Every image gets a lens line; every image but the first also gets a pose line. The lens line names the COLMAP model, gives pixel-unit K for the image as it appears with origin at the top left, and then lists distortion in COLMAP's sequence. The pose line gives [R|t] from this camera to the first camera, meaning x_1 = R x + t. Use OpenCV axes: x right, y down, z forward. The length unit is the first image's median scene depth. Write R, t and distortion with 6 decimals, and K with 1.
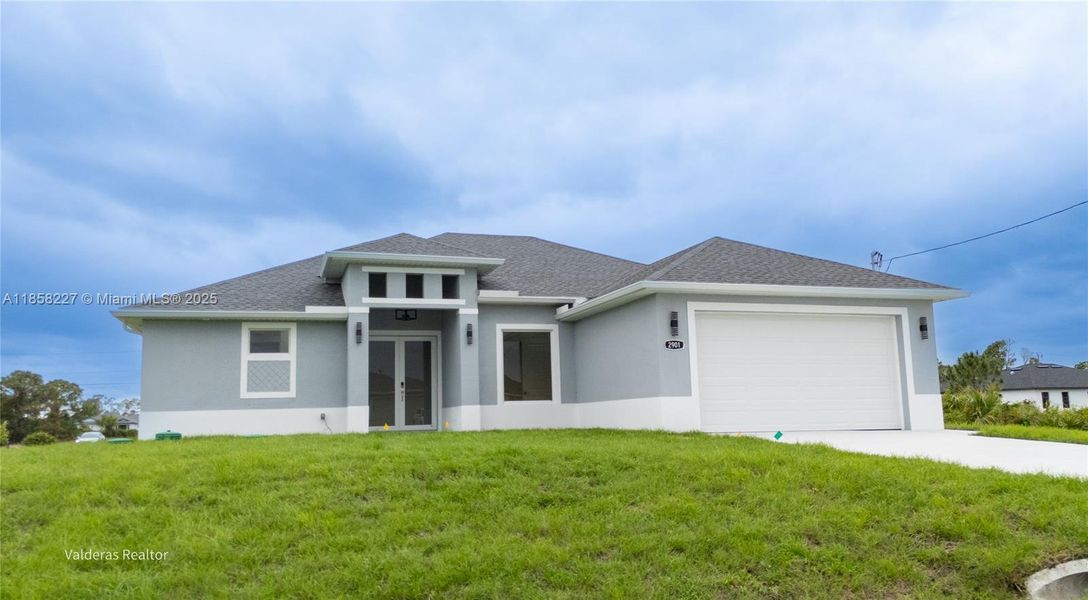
lens RADIAL K [[831.6, 0, 520.6], [0, 831.6, 312.0], [0, 0, 1]] dist [0.035068, 0.002697]
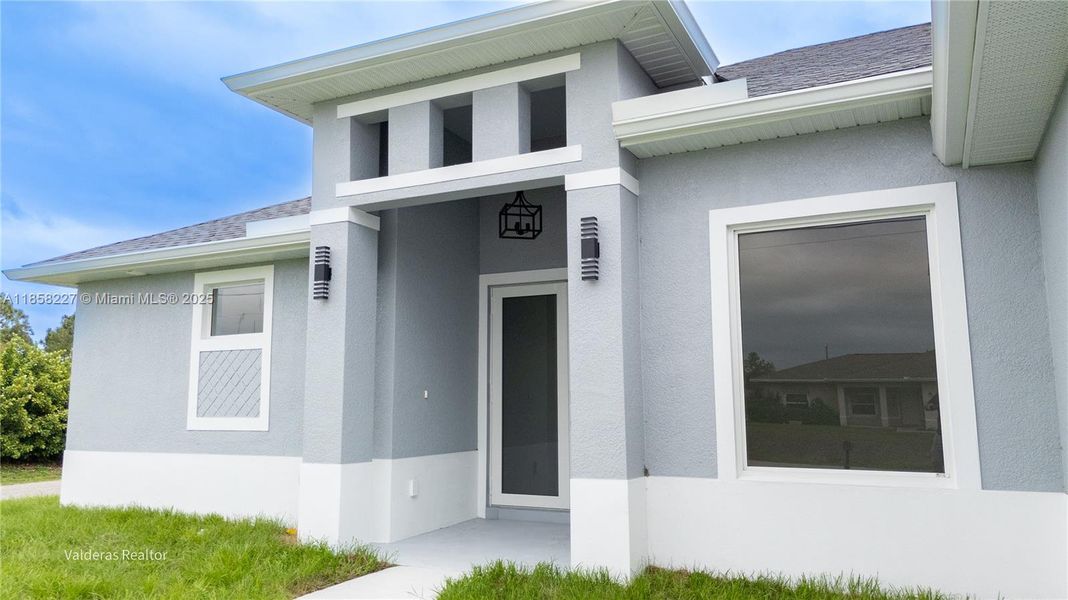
lens RADIAL K [[786.9, 0, 535.0], [0, 786.9, 295.8], [0, 0, 1]] dist [0.068111, -0.044145]
pose [[0.729083, -0.071005, -0.680732, 0.125402], [0.074874, 0.996909, -0.023792, 0.049966], [0.680318, -0.033623, 0.732146, 0.767986]]
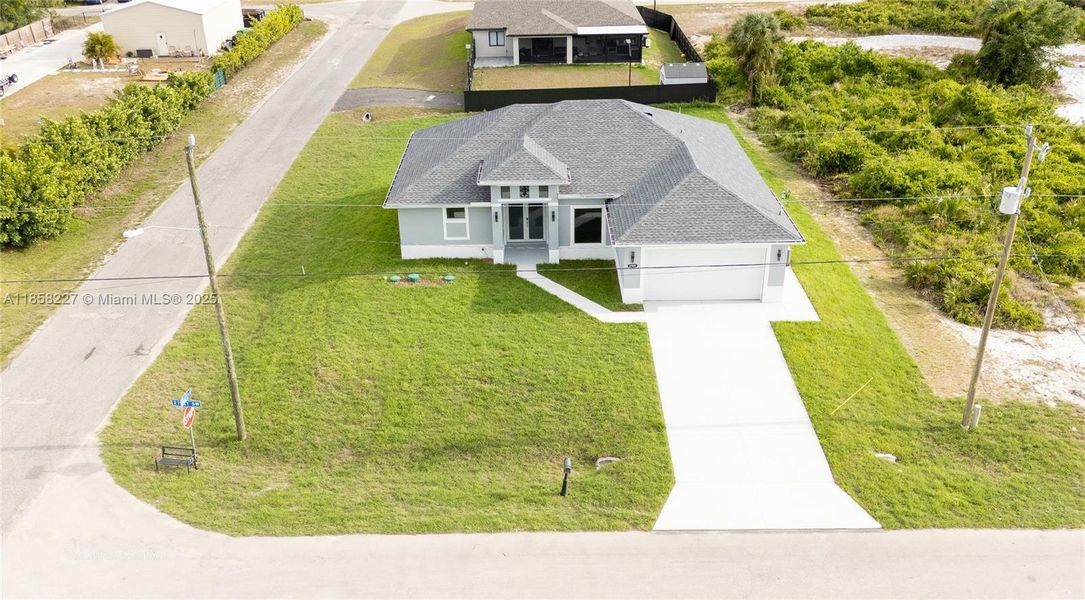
lens RADIAL K [[942.4, 0, 531.4], [0, 942.4, 300.1], [0, 0, 1]] dist [0.091238, -0.094153]
pose [[0.957325, 0.131584, -0.257321, 0.472867], [0.036814, 0.827575, 0.560147, -1.030396], [0.286659, -0.545716, 0.787414, -0.826365]]
